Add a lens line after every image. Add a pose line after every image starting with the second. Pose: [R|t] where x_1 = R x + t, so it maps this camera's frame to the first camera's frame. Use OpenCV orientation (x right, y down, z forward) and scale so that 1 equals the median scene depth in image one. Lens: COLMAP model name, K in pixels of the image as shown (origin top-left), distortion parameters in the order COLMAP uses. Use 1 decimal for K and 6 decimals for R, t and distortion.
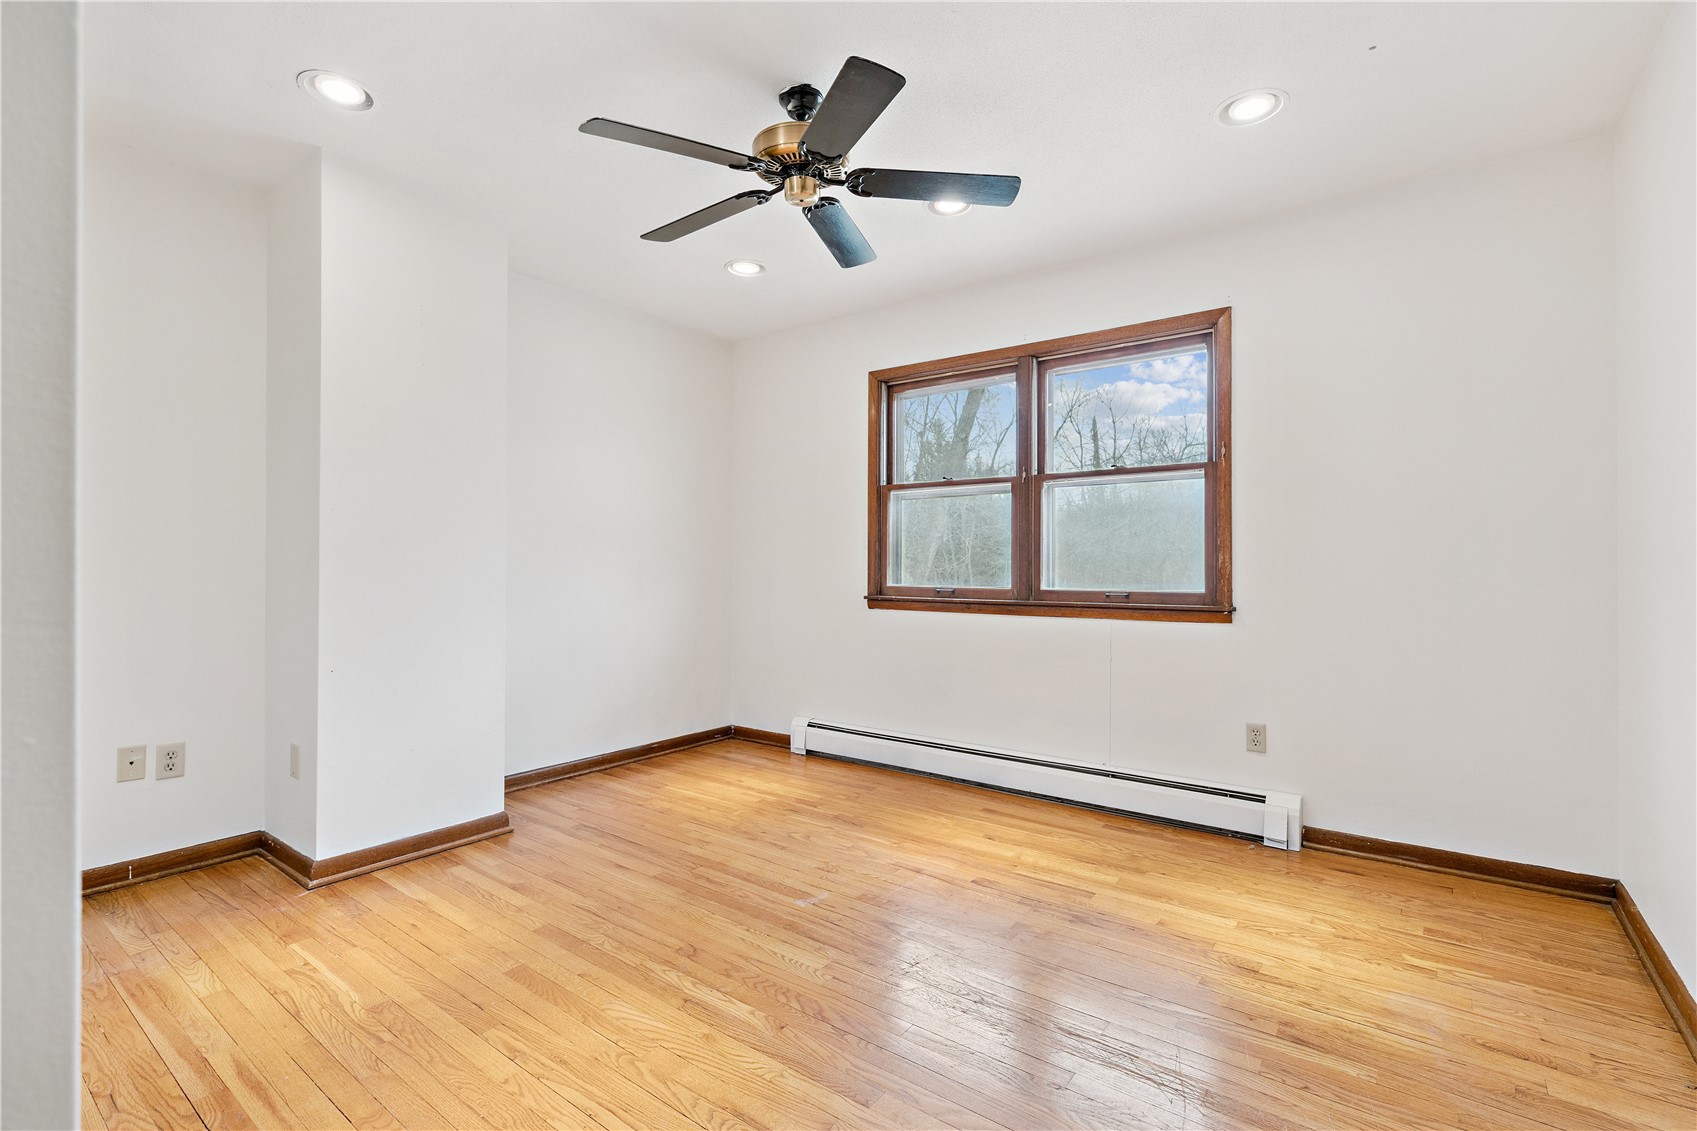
lens RADIAL K [[773.6, 0, 832.3], [0, 773.6, 566.7], [0, 0, 1]] dist [-0.002068, 0.001126]
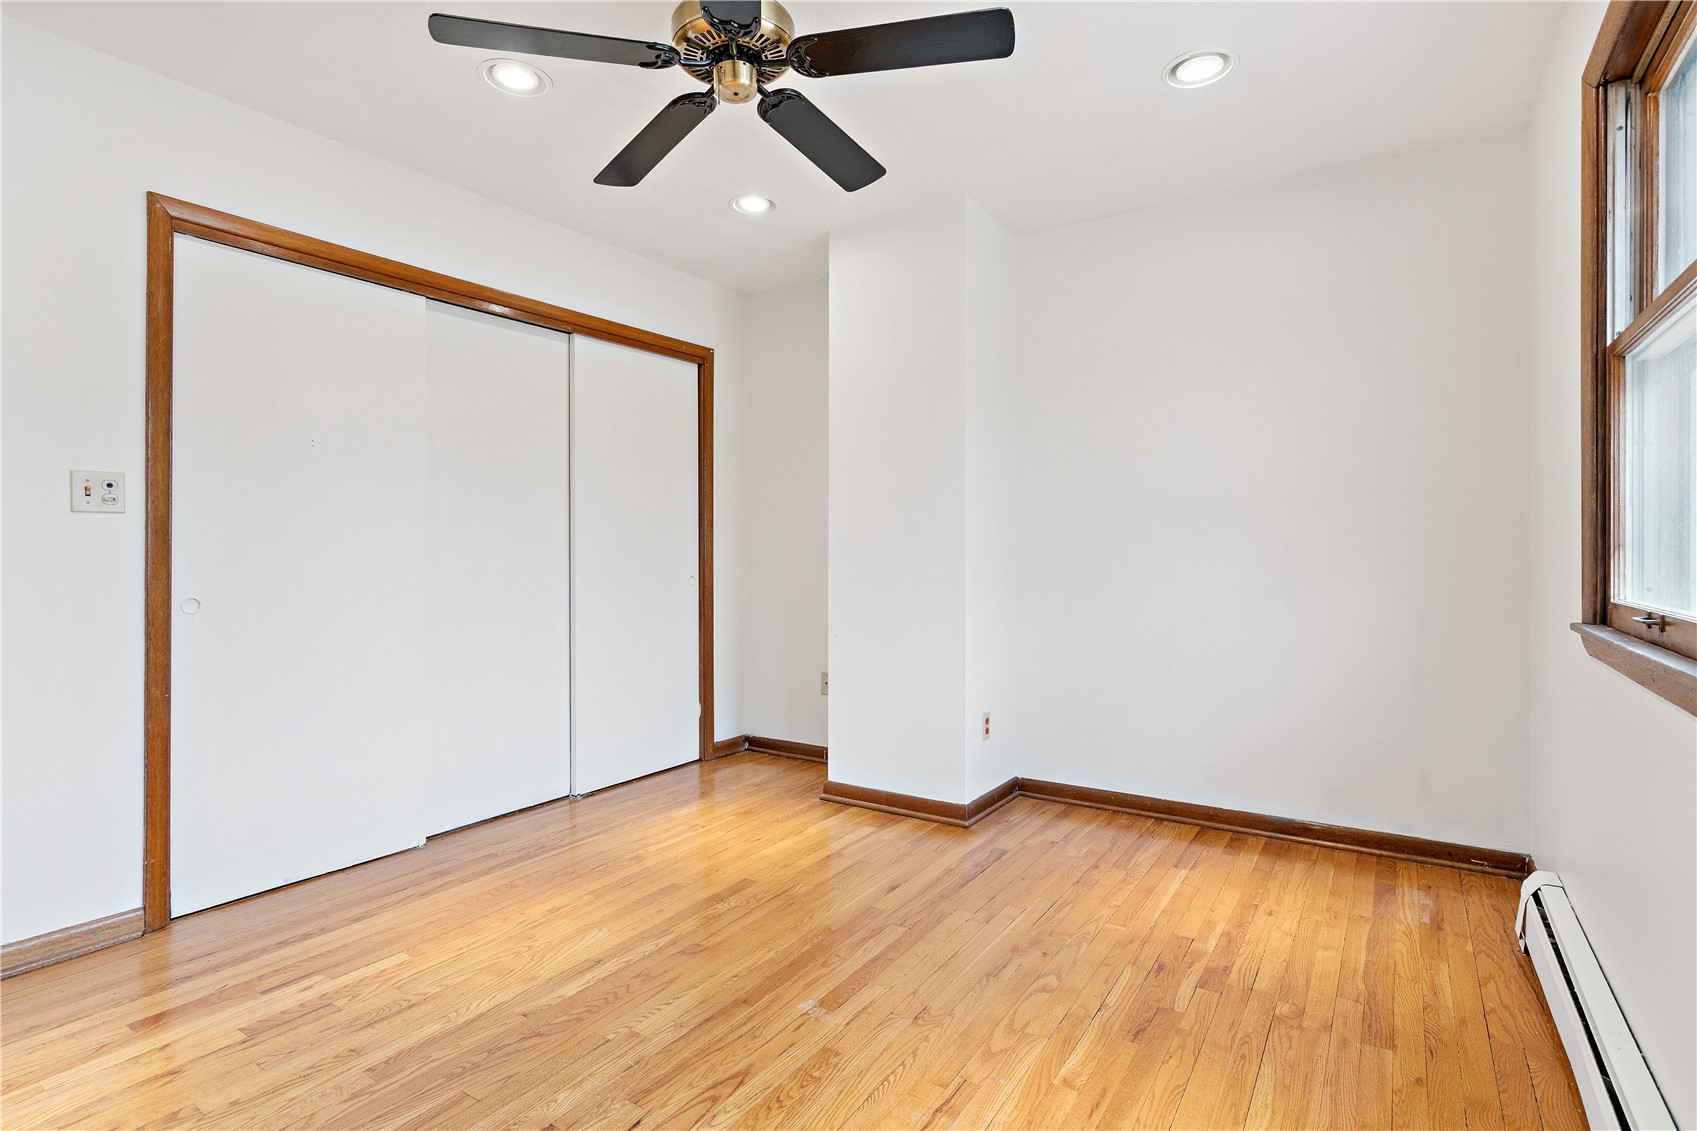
lens RADIAL K [[821.3, 0, 854.7], [0, 821.3, 554.1], [0, 0, 1]] dist [-0.006223, 0.001678]
pose [[0.089053, 0.000192, -0.996027, 0.629577], [-0.000759, 1.000000, 0.000125, 0.001117], [0.996027, 0.000745, 0.089053, 0.817535]]
